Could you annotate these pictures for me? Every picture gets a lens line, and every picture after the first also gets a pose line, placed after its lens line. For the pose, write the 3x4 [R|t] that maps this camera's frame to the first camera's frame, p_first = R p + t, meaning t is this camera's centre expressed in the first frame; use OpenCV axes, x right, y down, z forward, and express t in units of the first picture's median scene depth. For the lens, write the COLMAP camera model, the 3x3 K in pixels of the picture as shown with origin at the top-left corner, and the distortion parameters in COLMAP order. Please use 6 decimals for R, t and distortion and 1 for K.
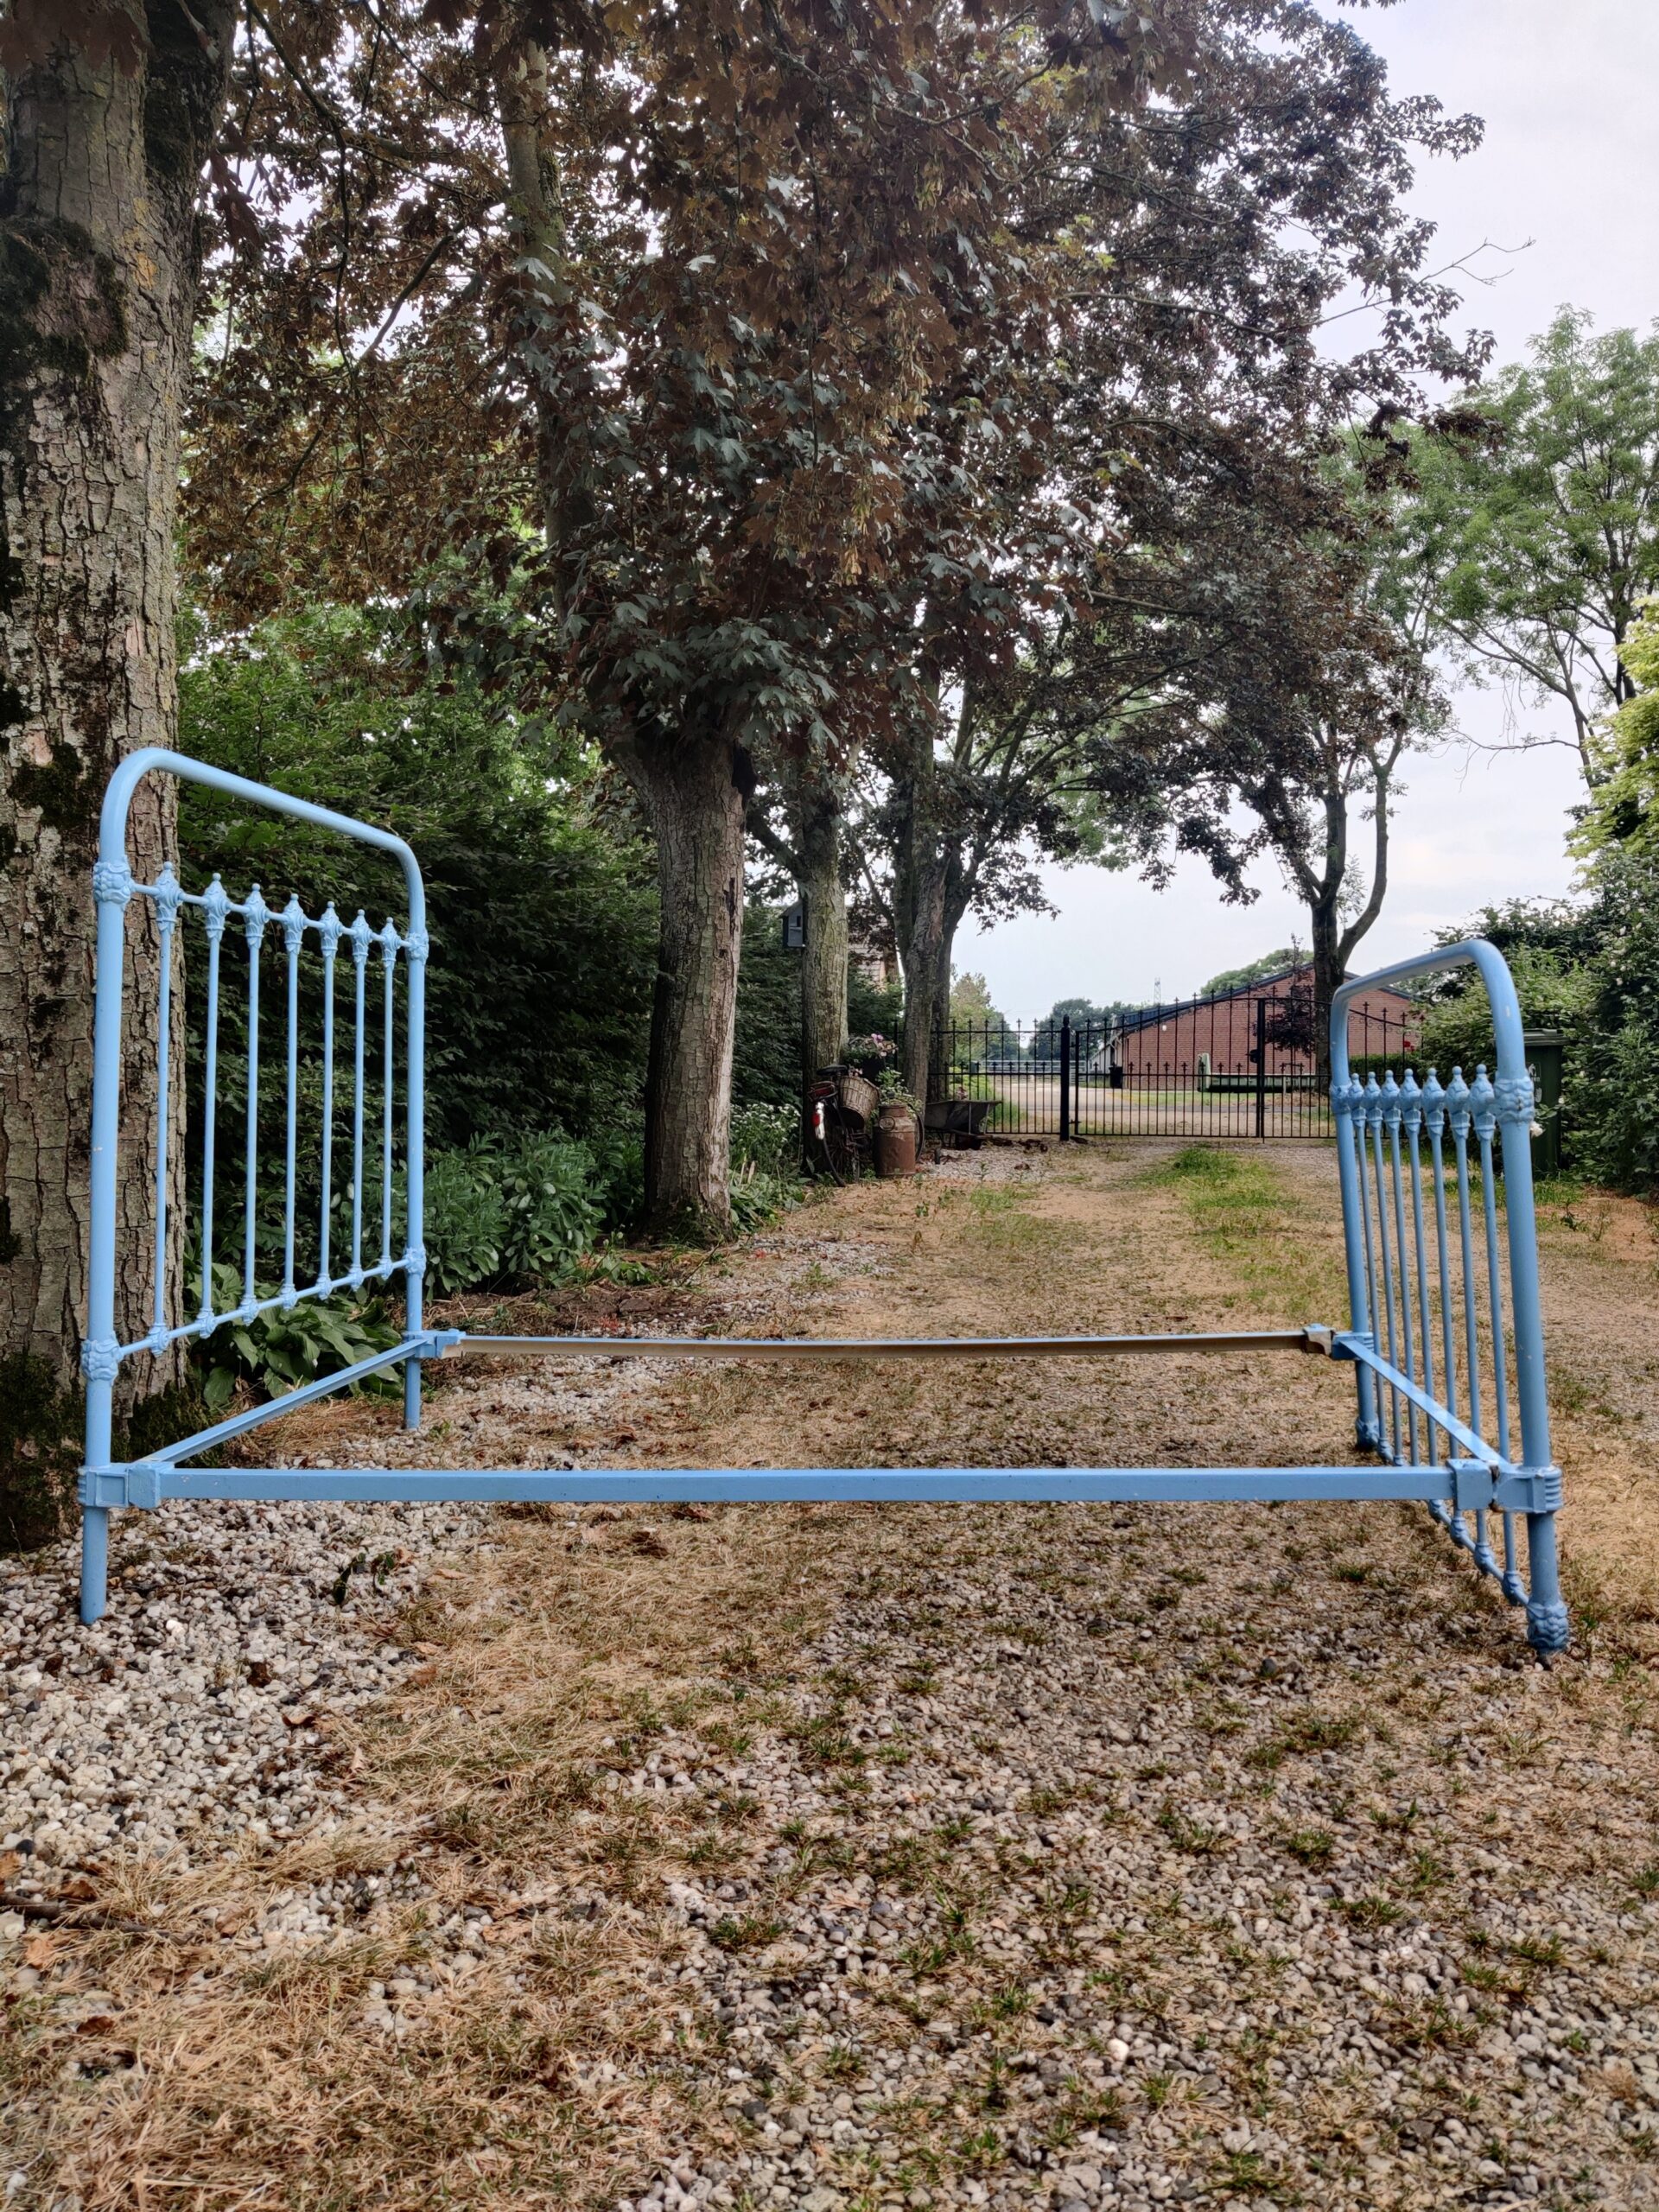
lens RADIAL K [[1700.9, 0, 817.5], [0, 1700.9, 1090.8], [0, 0, 1]] dist [-0.008383, -0.010075]
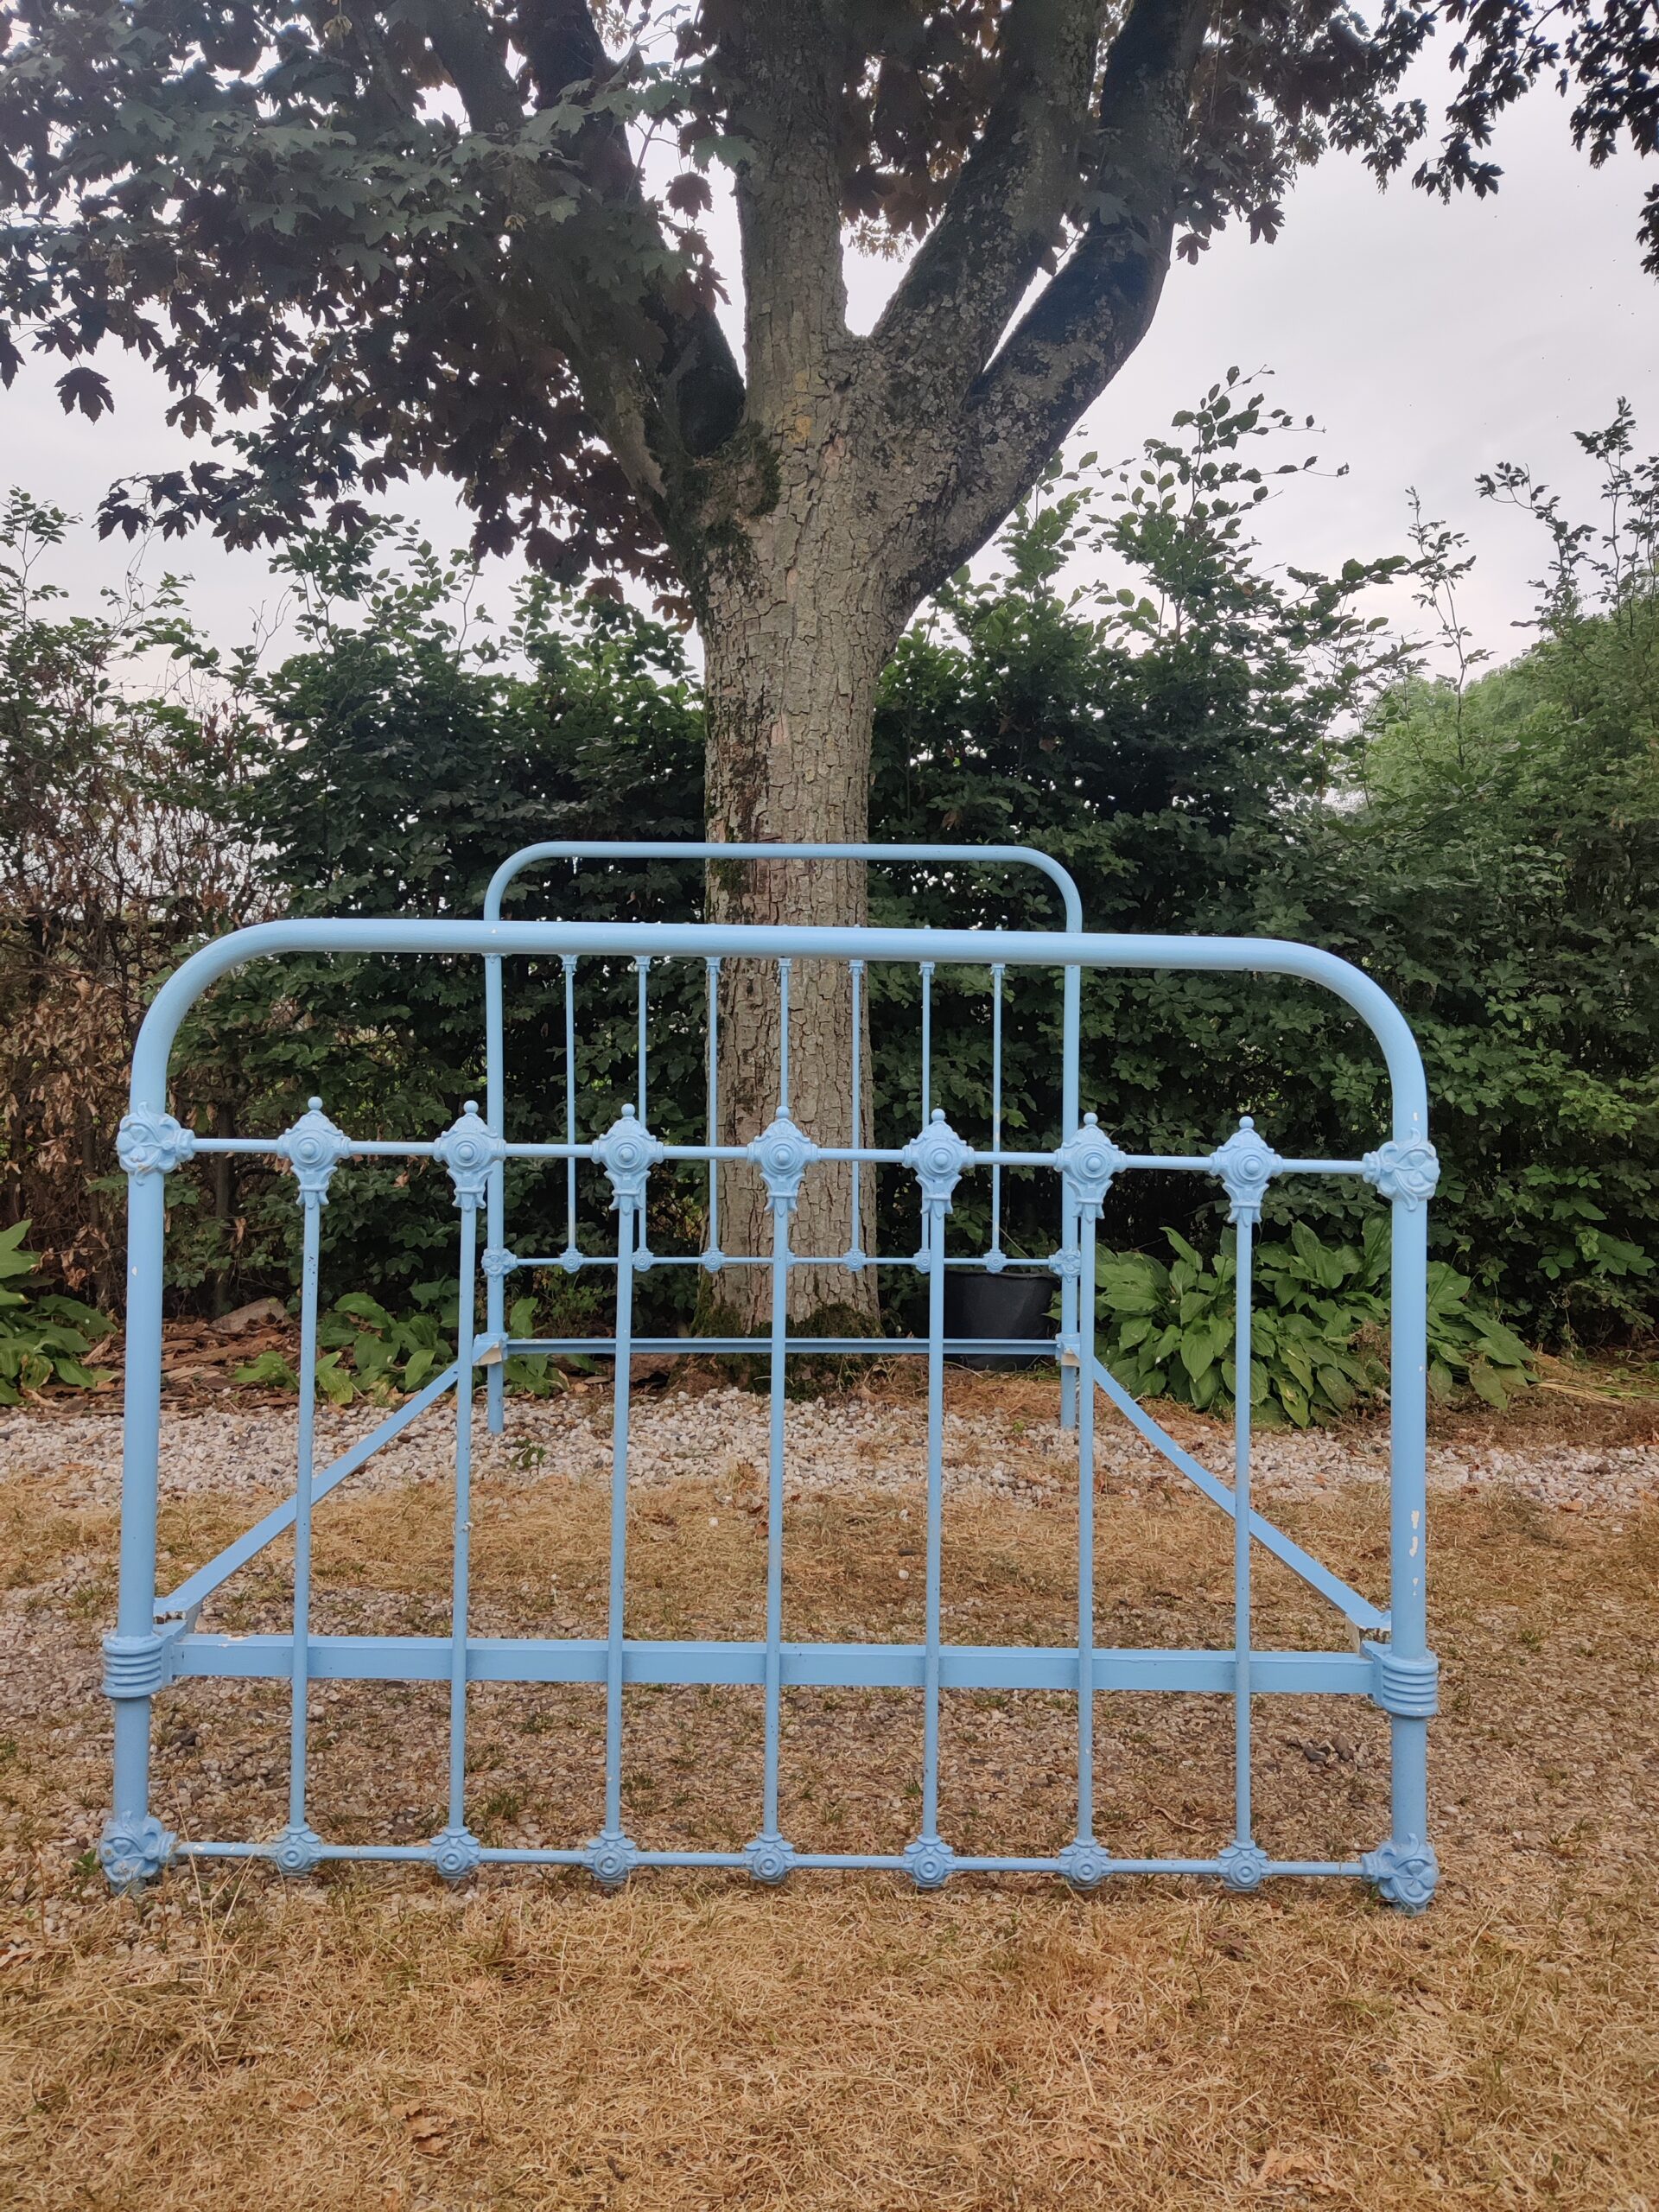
lens RADIAL K [[1700.9, 0, 836.6], [0, 1700.9, 1113.4], [0, 0, 1]] dist [-0.008383, -0.010075]
pose [[0.169199, 0.030231, -0.985118, 0.893051], [-0.008761, 0.999536, 0.029169, -0.017737], [0.985543, 0.003696, 0.169385, 0.852881]]
